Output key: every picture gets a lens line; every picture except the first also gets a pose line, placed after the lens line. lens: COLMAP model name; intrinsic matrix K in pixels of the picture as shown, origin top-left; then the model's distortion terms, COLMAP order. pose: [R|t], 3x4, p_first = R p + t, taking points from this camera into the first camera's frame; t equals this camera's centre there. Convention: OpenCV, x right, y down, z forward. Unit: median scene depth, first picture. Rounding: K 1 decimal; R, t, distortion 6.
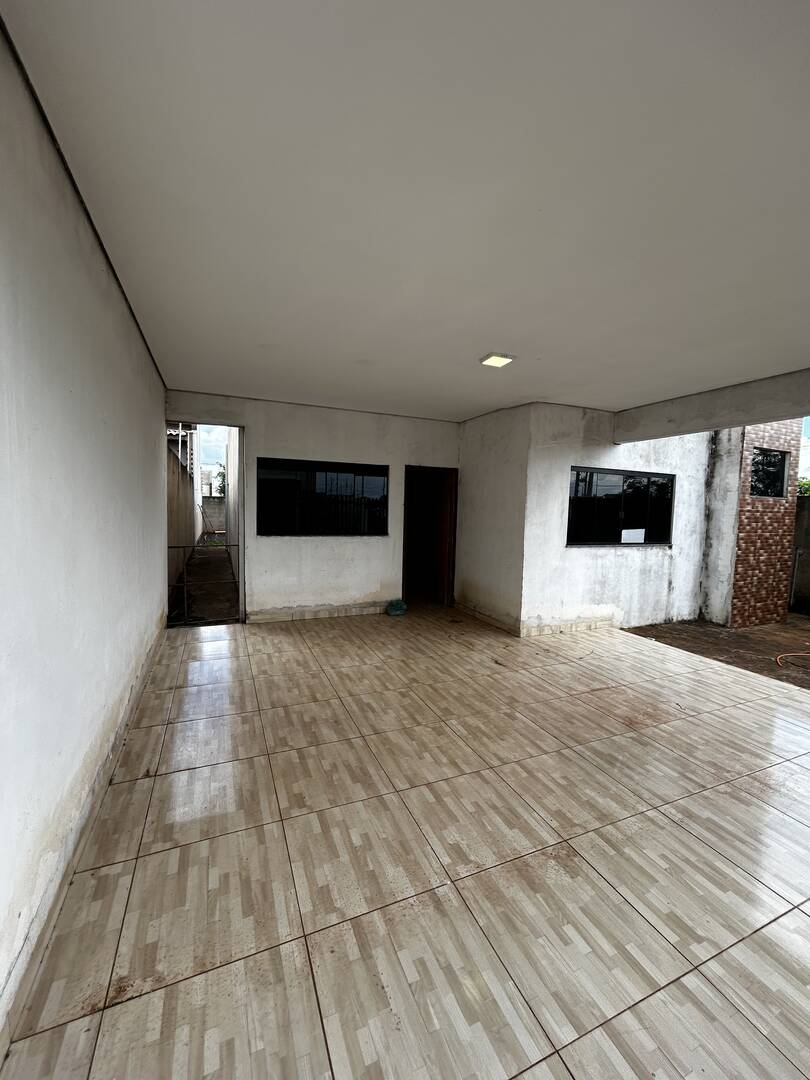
lens RADIAL K [[435.8, 0, 406.2], [0, 435.8, 536.7], [0, 0, 1]] dist [0.002465, 0.000309]
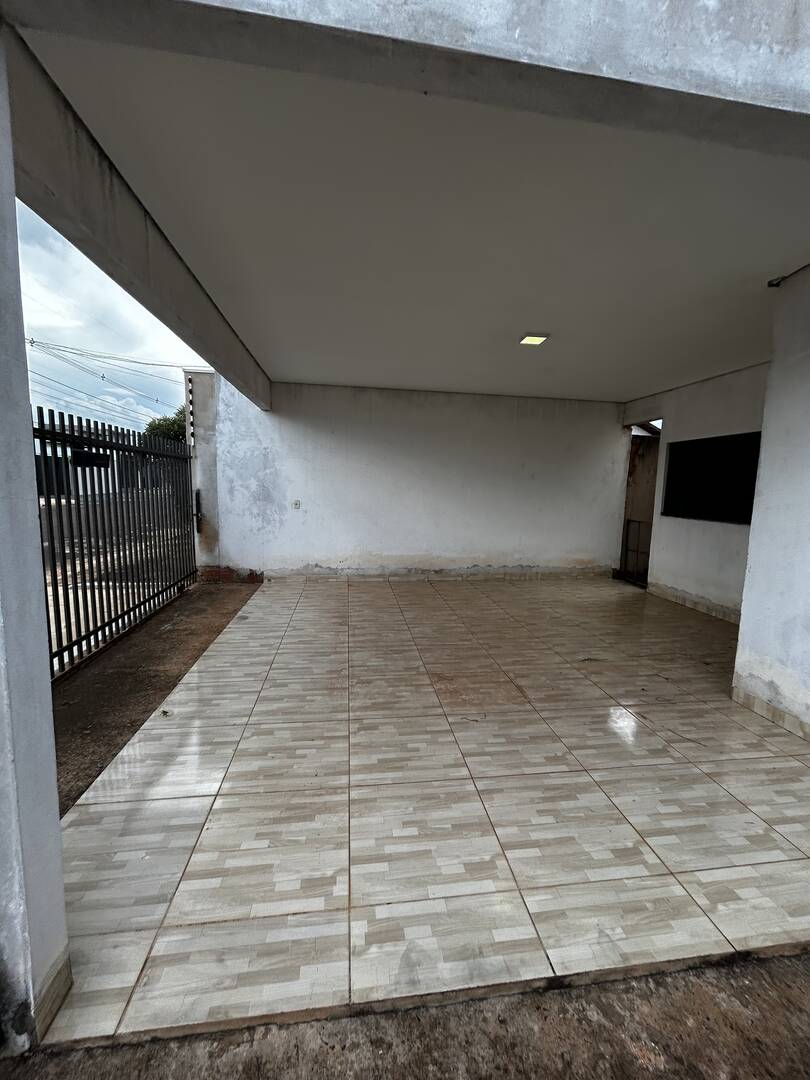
lens RADIAL K [[433.7, 0, 406.5], [0, 433.7, 537.9], [0, 0, 1]] dist [-0.001451, -0.000045]
pose [[-0.267482, 0.083550, -0.959934, 1.246899], [-0.101857, 0.988200, 0.114392, -0.008047], [0.958164, 0.128374, -0.255815, 0.950300]]
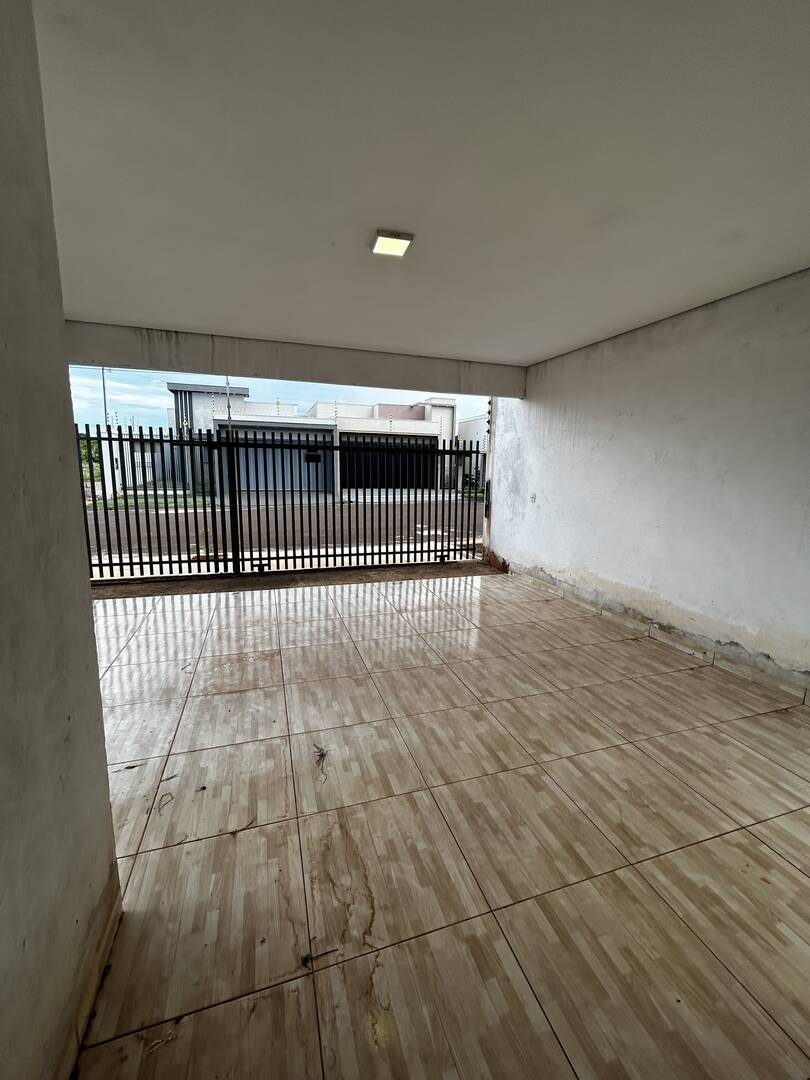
lens RADIAL K [[435.8, 0, 406.2], [0, 435.8, 536.7], [0, 0, 1]] dist [0.002465, 0.000309]
pose [[-0.994839, -0.060242, 0.081647, 0.090977], [-0.039440, 0.970984, 0.235871, -0.107877], [-0.093487, 0.231433, -0.968349, 1.626990]]
